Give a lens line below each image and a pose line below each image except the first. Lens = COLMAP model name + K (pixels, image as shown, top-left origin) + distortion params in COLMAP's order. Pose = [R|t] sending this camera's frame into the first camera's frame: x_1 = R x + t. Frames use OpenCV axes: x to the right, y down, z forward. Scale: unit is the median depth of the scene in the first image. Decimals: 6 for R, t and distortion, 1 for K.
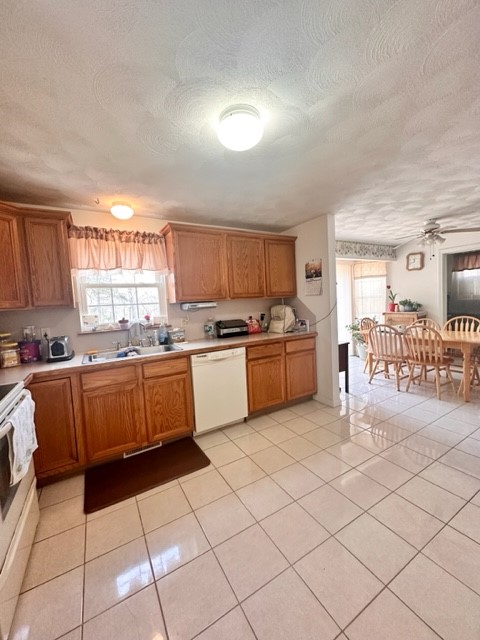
lens RADIAL K [[254.7, 0, 239.4], [0, 254.7, 320.2], [0, 0, 1]] dist [-0.002840, 0.000107]
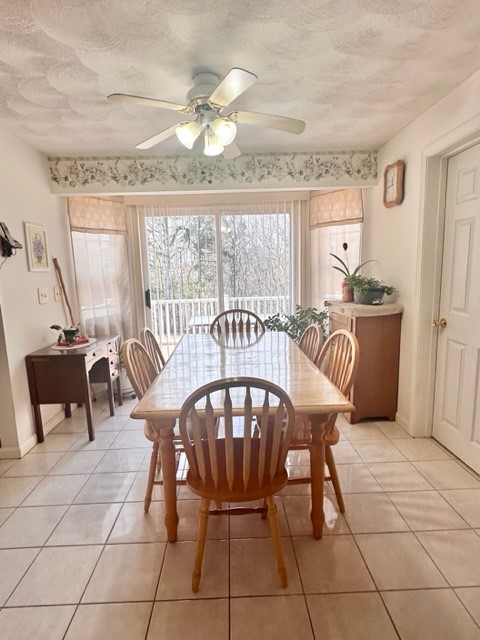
lens RADIAL K [[339.4, 0, 239.7], [0, 339.4, 319.6], [0, 0, 1]] dist [0.000234, 0.000027]
pose [[0.879579, 0.100679, -0.464977, 1.390179], [-0.051105, 0.991691, 0.118052, -0.115024], [0.473000, -0.080073, 0.877417, 0.690532]]
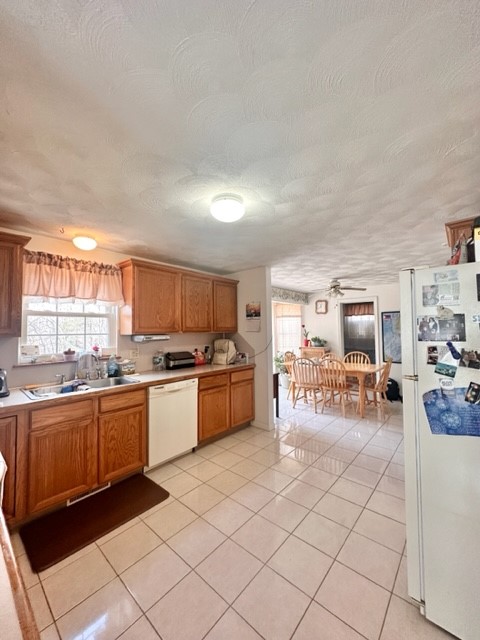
lens RADIAL K [[254.7, 0, 240.4], [0, 254.7, 320.2], [0, 0, 1]] dist [-0.002840, 0.000107]
pose [[0.947106, 0.053726, 0.316393, -0.159333], [-0.015395, 0.992358, -0.122425, -0.008379], [-0.320552, 0.111079, 0.940695, -0.095748]]
